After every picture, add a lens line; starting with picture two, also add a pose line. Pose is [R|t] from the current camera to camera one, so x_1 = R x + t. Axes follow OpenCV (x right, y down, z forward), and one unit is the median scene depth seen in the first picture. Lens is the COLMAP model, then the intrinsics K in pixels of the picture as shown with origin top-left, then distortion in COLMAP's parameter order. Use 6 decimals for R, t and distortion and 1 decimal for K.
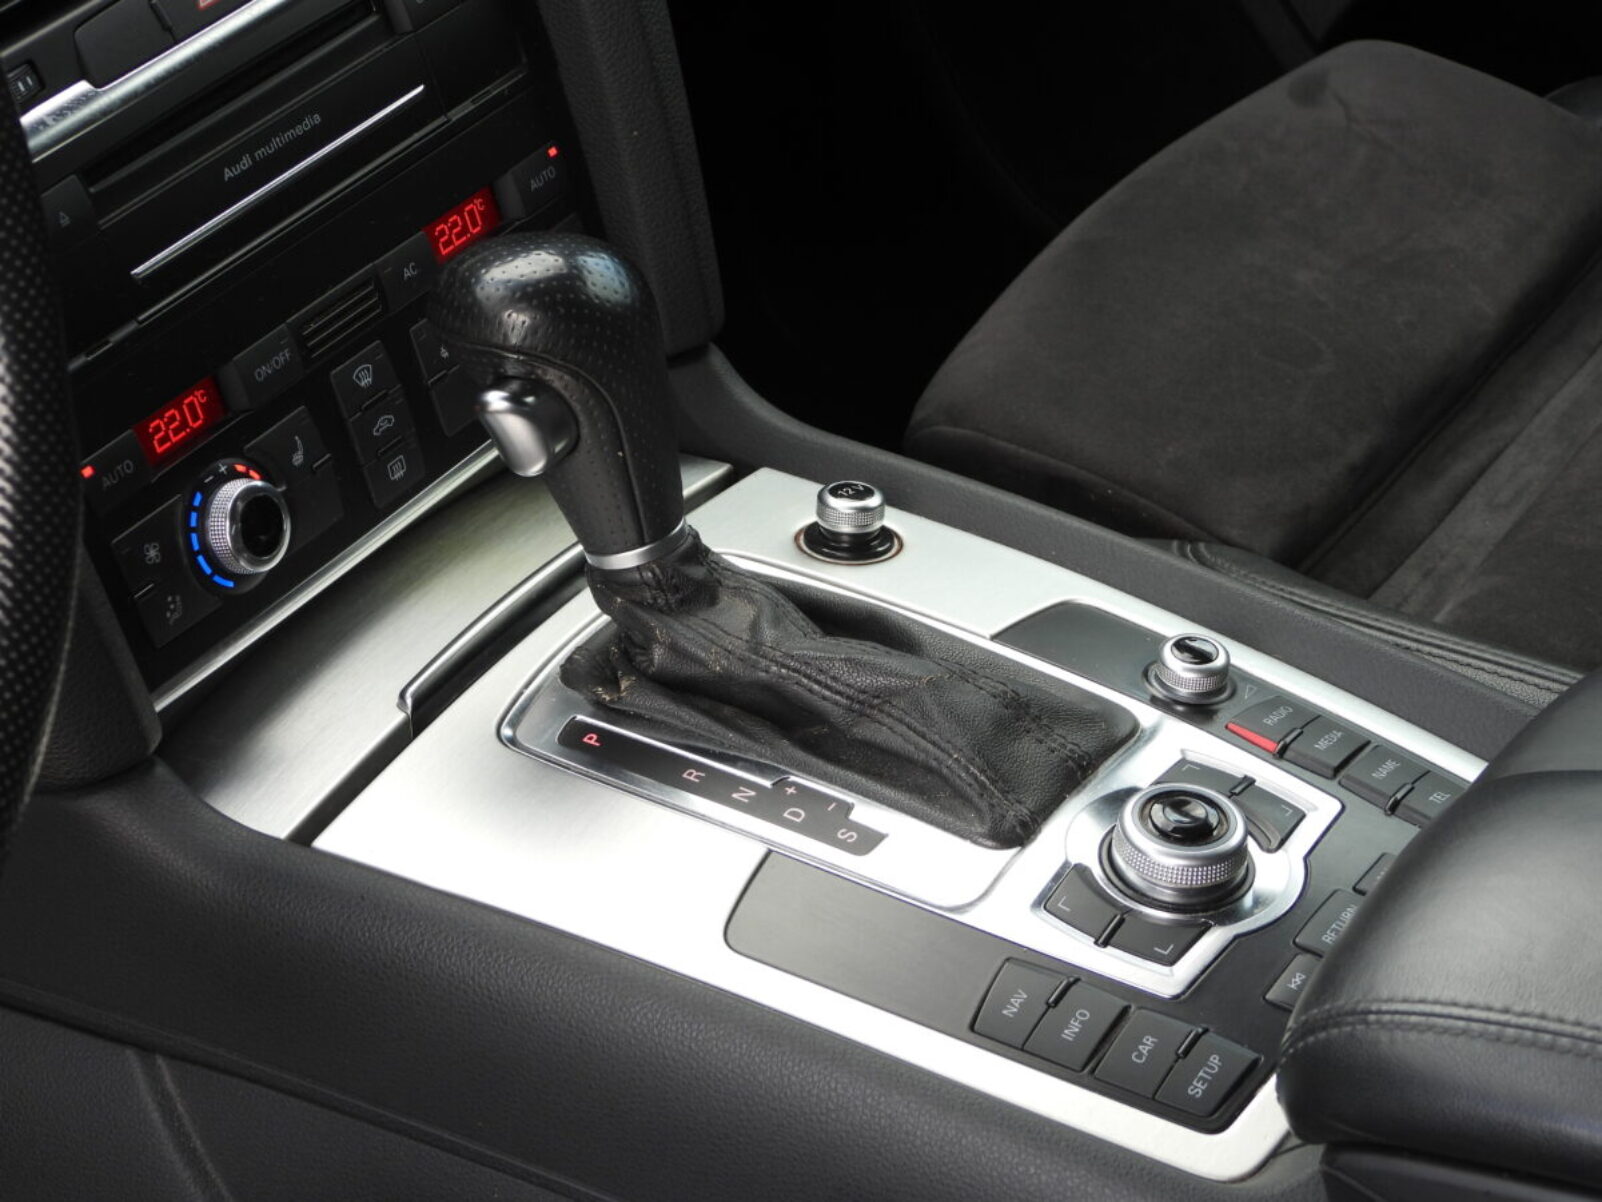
lens RADIAL K [[4090.6, 0, 796.3], [0, 4090.6, 595.9], [0, 0, 1]] dist [-0.134906, 0.000000]
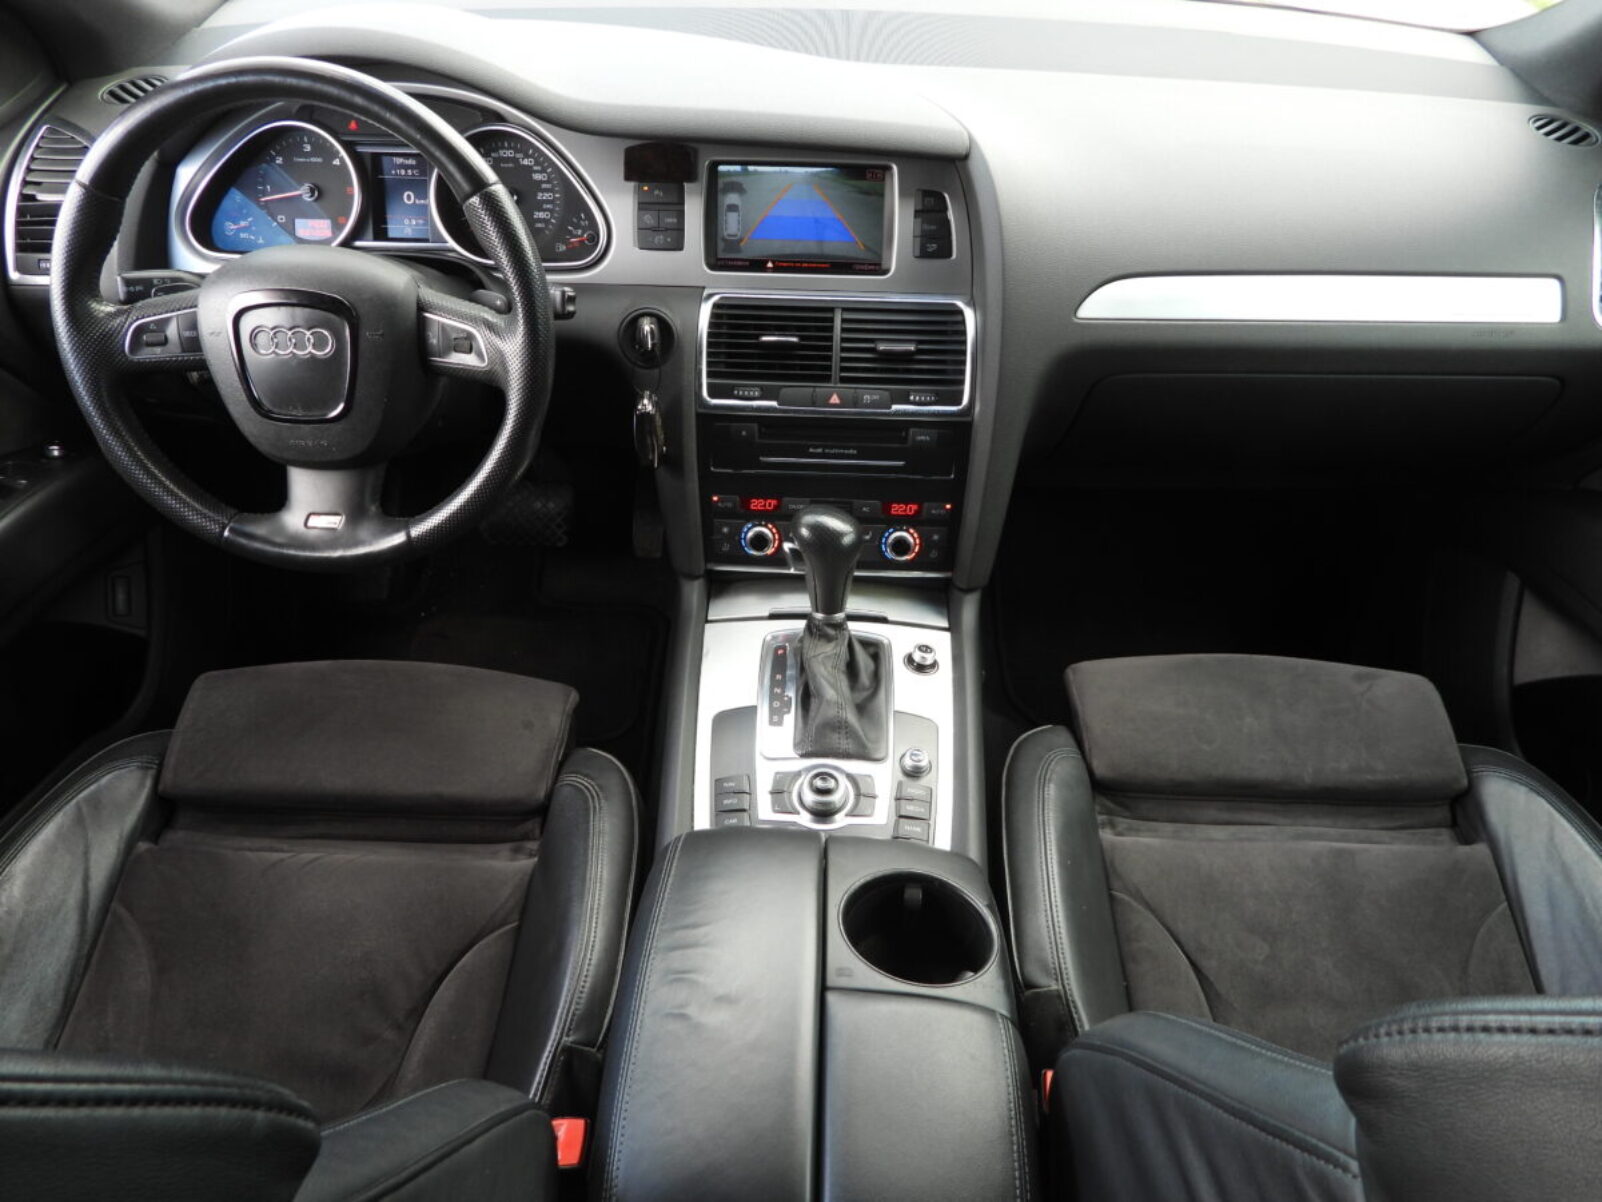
lens RADIAL K [[1158.3, 0, 800.4], [0, 1158.3, 599.2], [0, 0, 1]] dist [-0.011894, 0.007362]
pose [[0.502094, 0.571446, -0.649115, 0.539330], [-0.493585, 0.805683, 0.327489, -0.312364], [0.710124, 0.155963, 0.686586, 0.371976]]
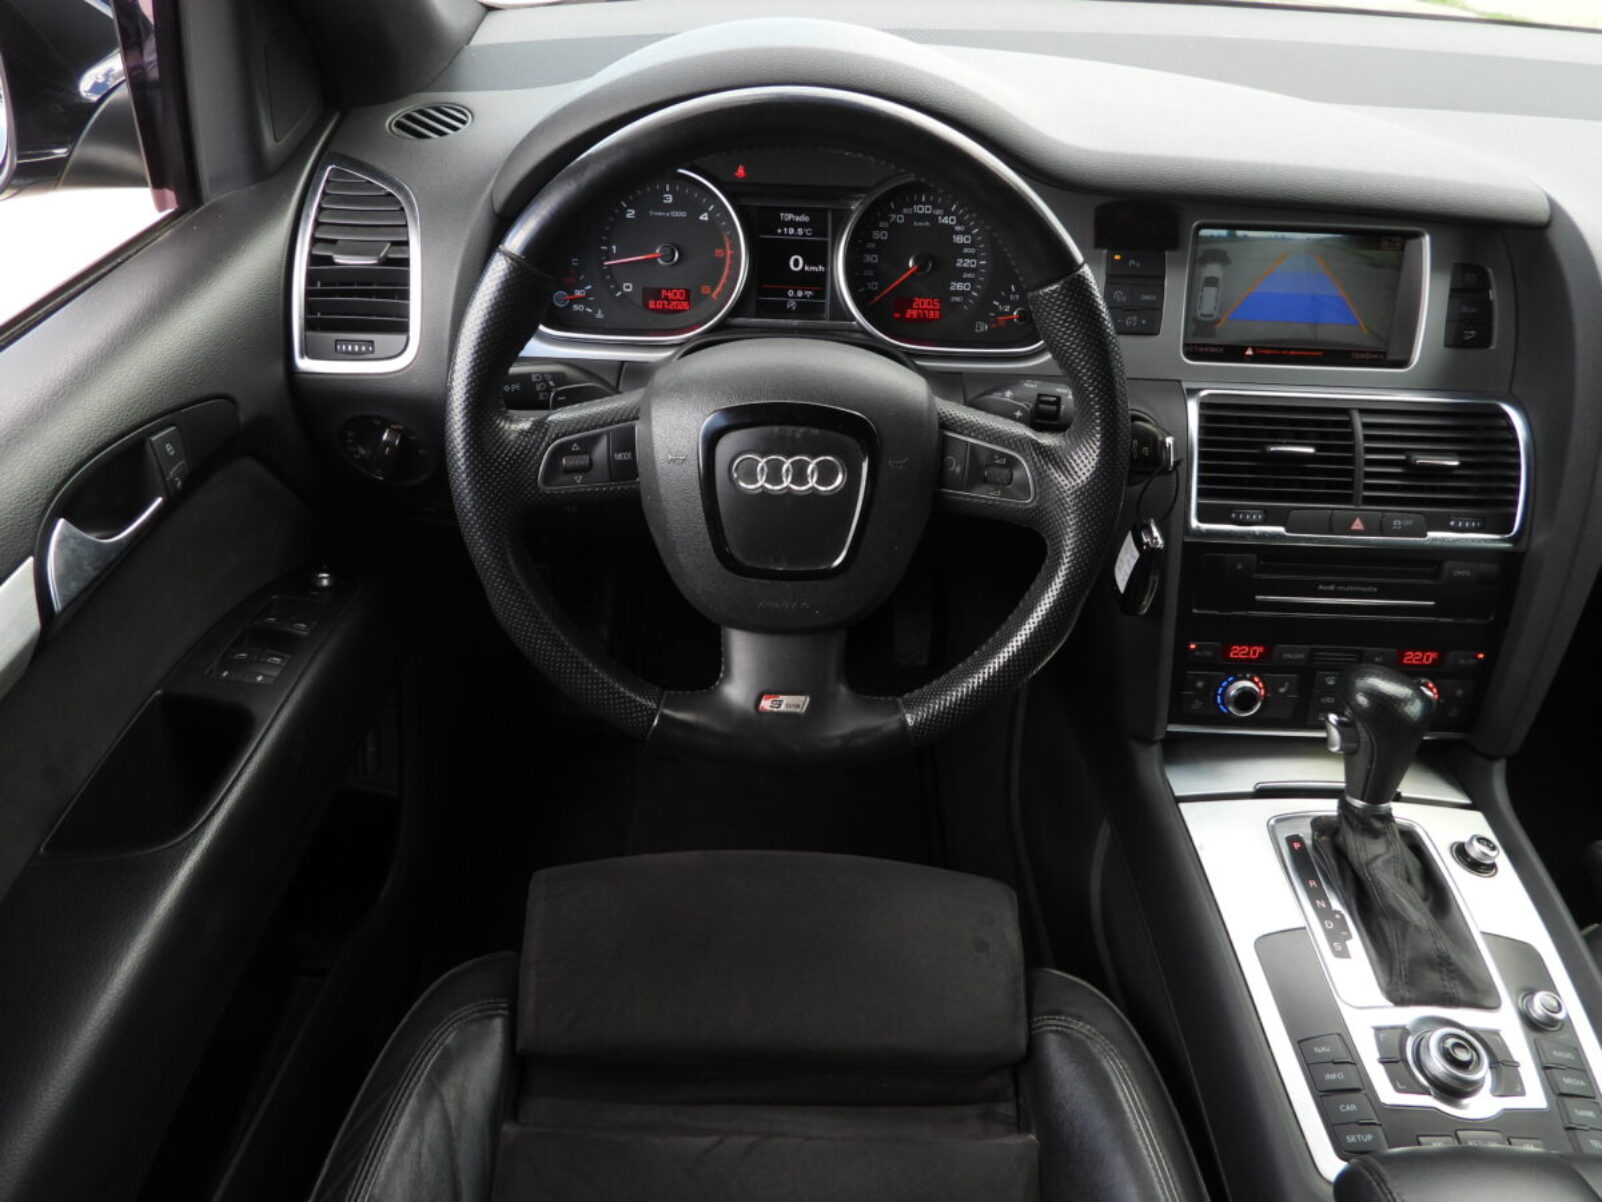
lens RADIAL K [[1158.3, 0, 796.6], [0, 1158.3, 598.4], [0, 0, 1]] dist [-0.011894, 0.007362]
pose [[0.527908, 0.558100, -0.640185, 0.163935], [-0.503943, 0.812583, 0.292833, -0.146846], [0.683633, 0.168028, 0.710220, 0.244160]]
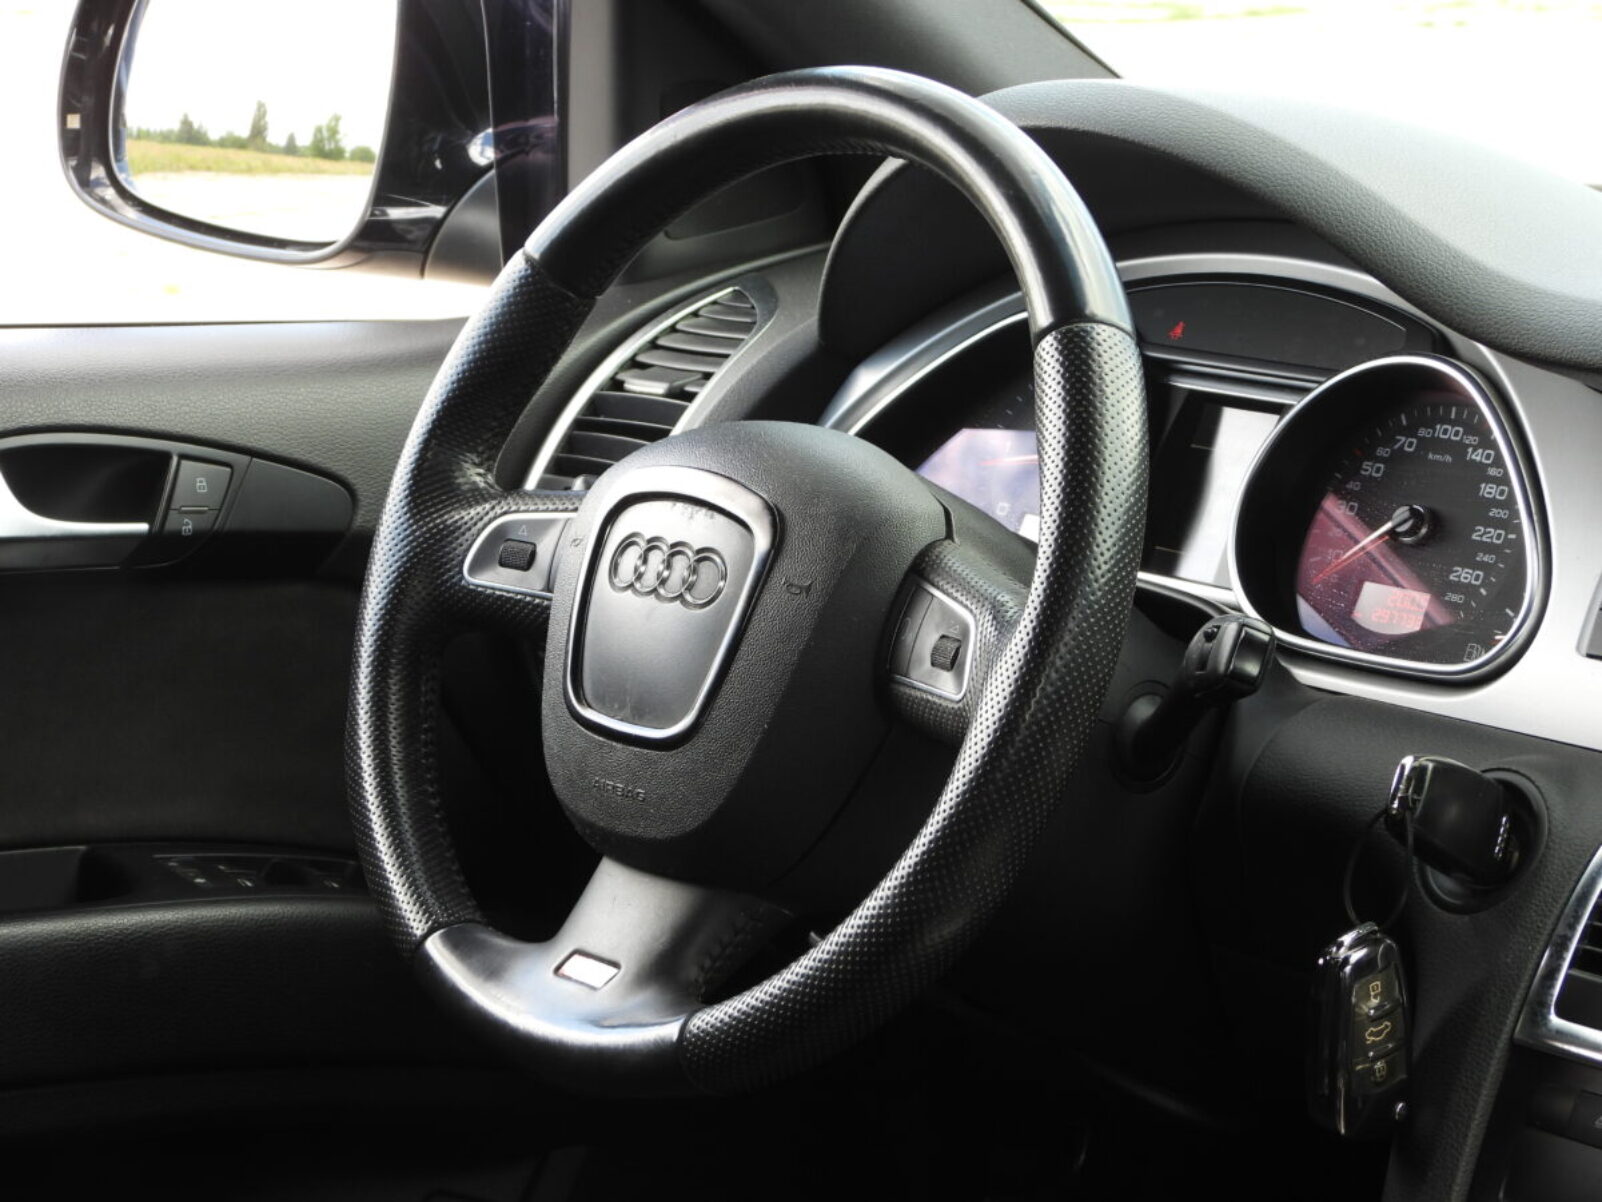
lens RADIAL K [[4090.6, 0, 803.2], [0, 4090.6, 604.8], [0, 0, 1]] dist [-0.134906, 0.000000]
pose [[-0.291360, 0.187973, -0.937964, 0.976324], [-0.538938, 0.777835, 0.323292, -0.464904], [0.790351, 0.599699, -0.125324, 0.841658]]
